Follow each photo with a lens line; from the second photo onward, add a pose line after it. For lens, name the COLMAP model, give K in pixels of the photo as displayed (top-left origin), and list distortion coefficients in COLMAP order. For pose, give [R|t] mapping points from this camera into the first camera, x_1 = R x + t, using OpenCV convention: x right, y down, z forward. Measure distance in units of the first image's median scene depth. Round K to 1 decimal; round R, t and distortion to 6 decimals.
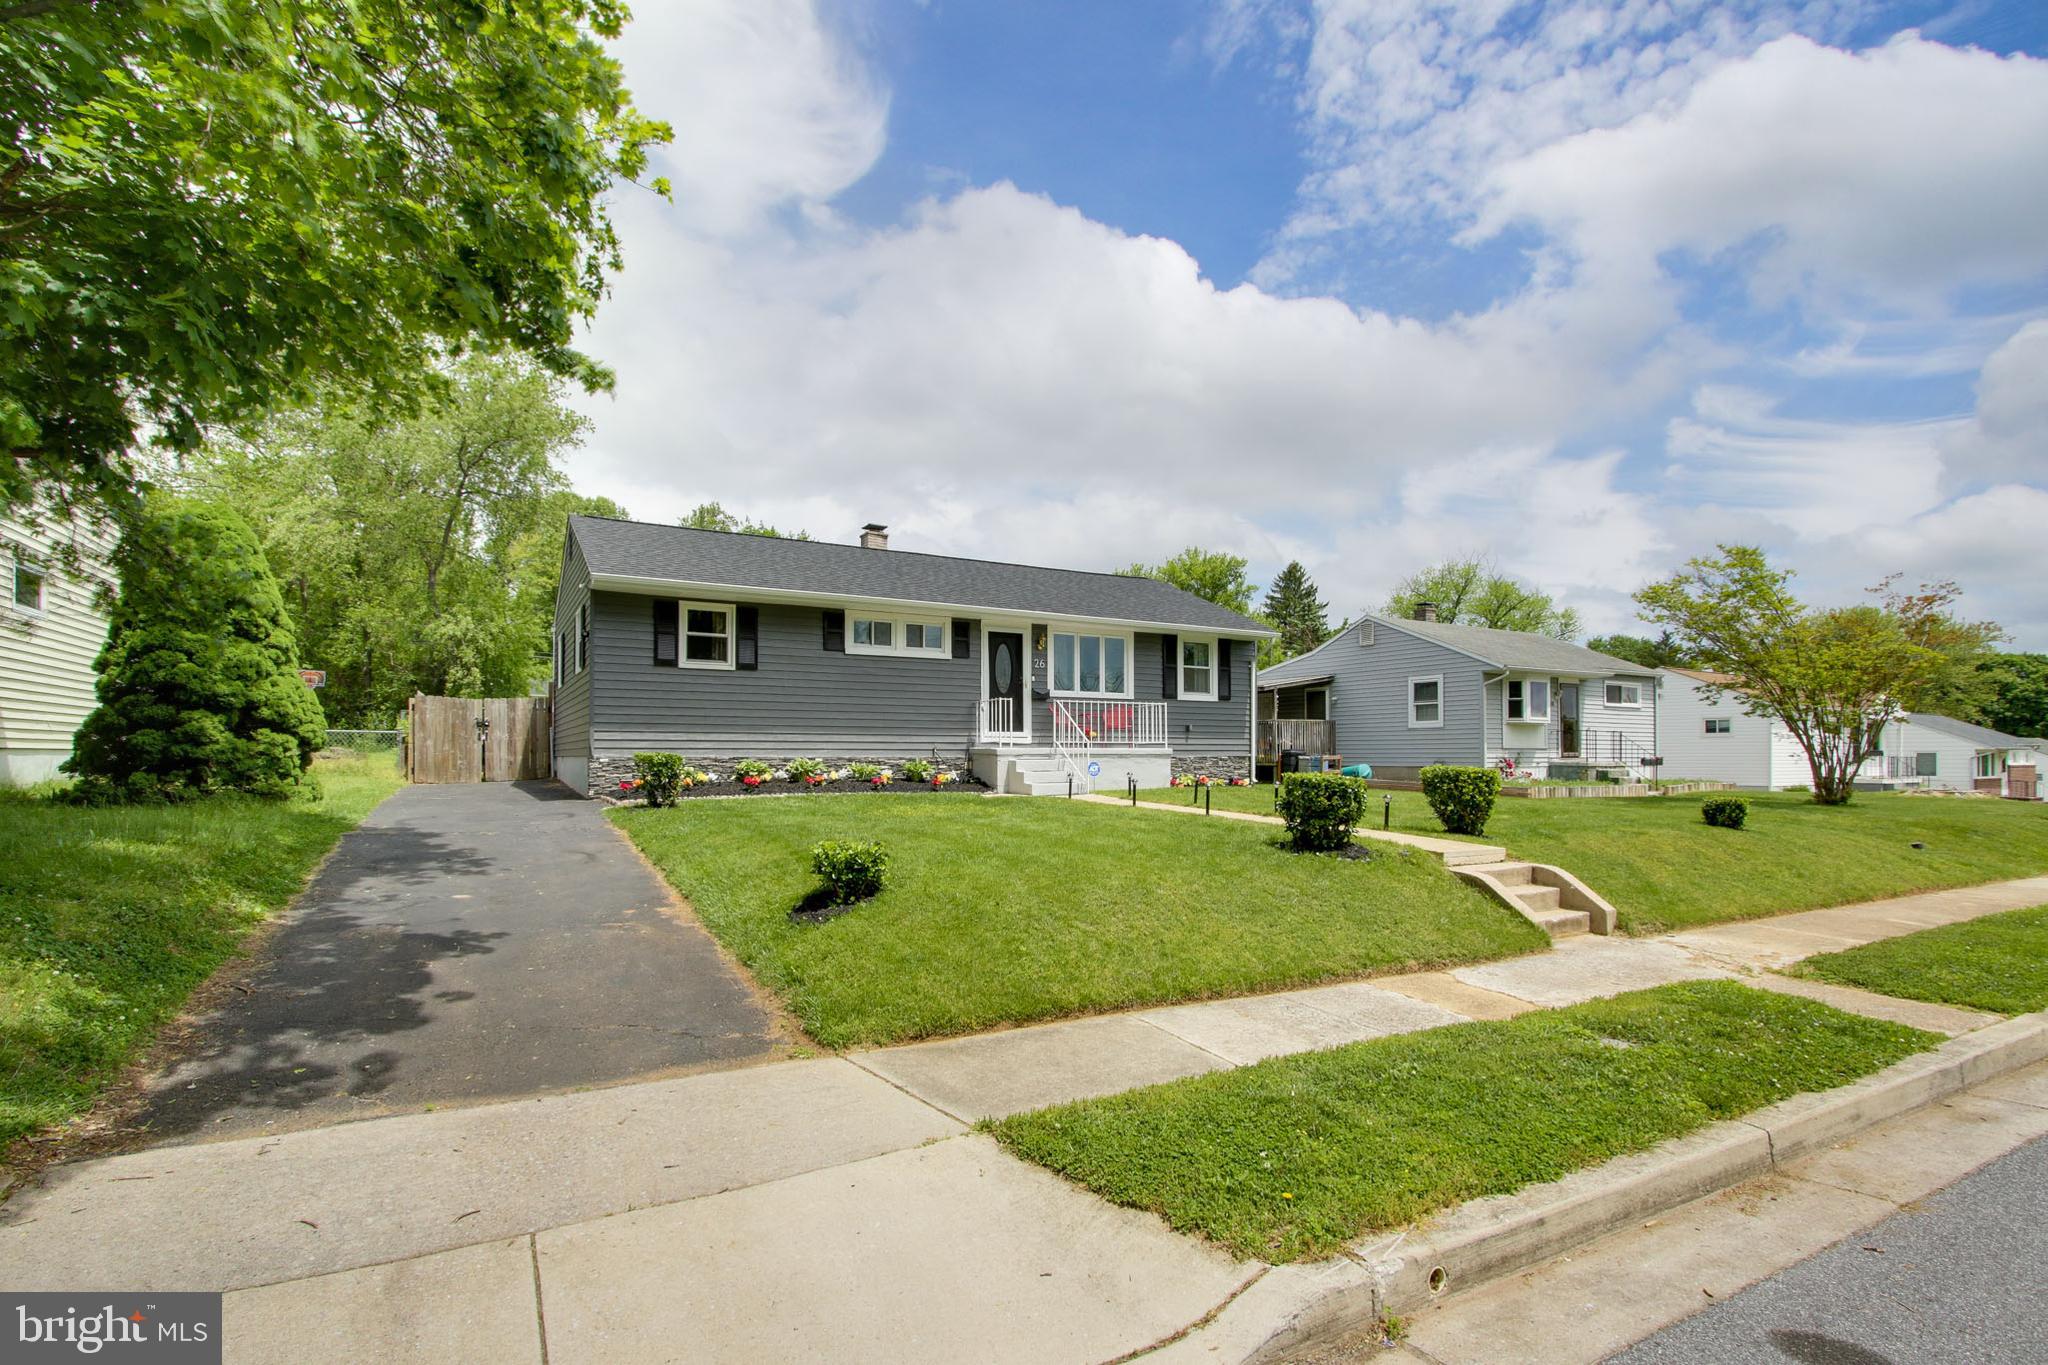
lens RADIAL K [[1000.7, 0, 1013.7], [0, 1000.7, 740.1], [0, 0, 1]] dist [-0.020582, 0.006179]
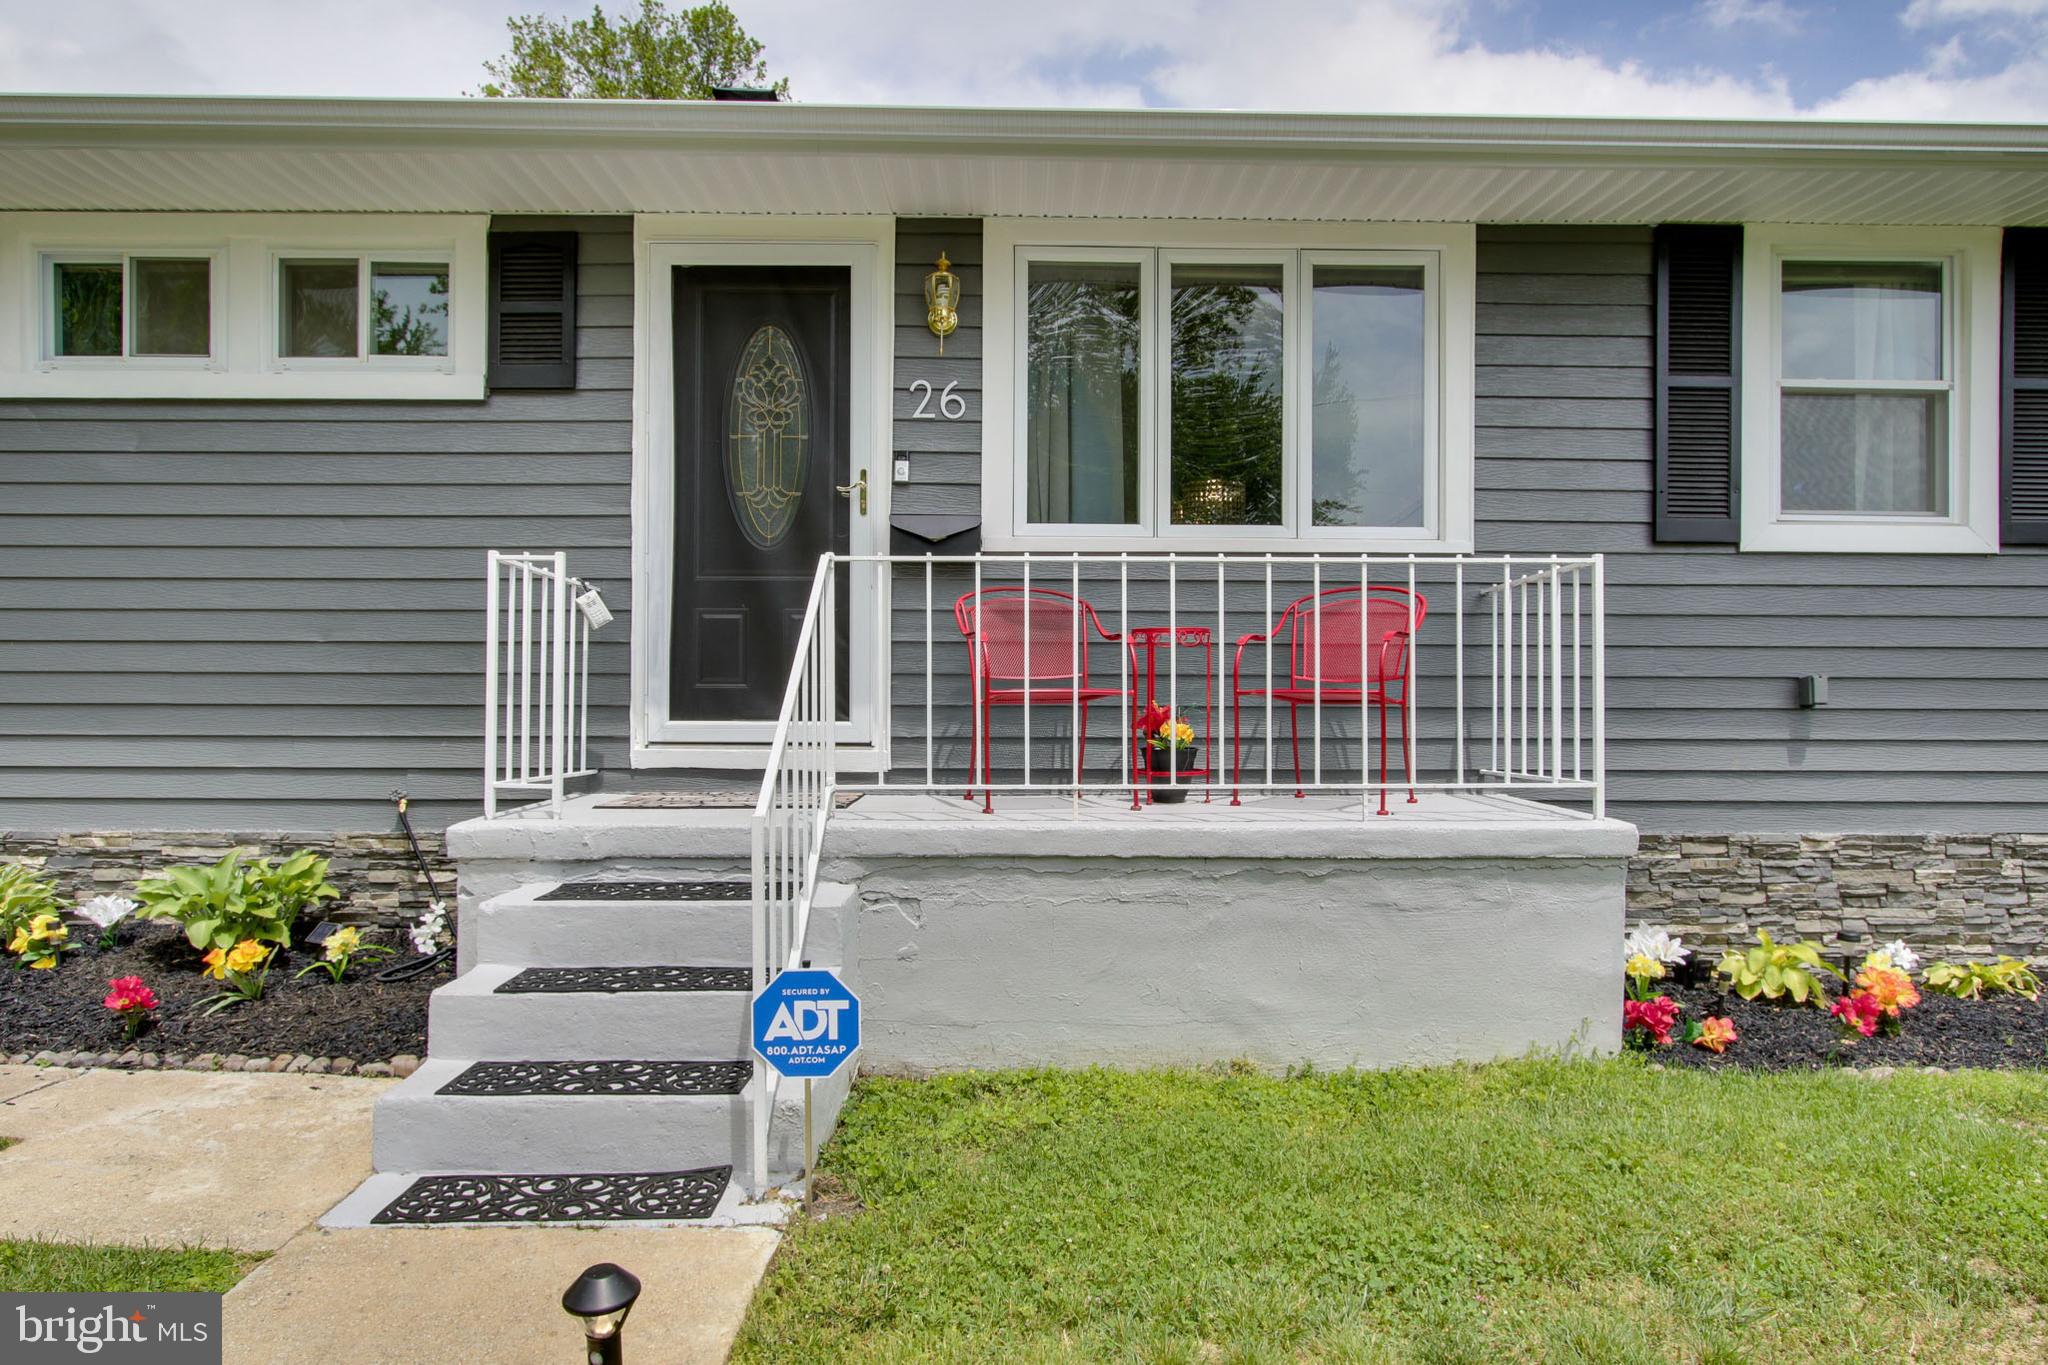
lens RADIAL K [[974.5, 0, 1026.3], [0, 974.5, 700.8], [0, 0, 1]] dist [-0.003619, -0.000149]
pose [[0.881347, -0.003293, -0.472457, 0.149972], [0.004470, 0.999989, 0.001370, -0.013206], [0.472448, -0.003319, 0.881353, 0.879844]]
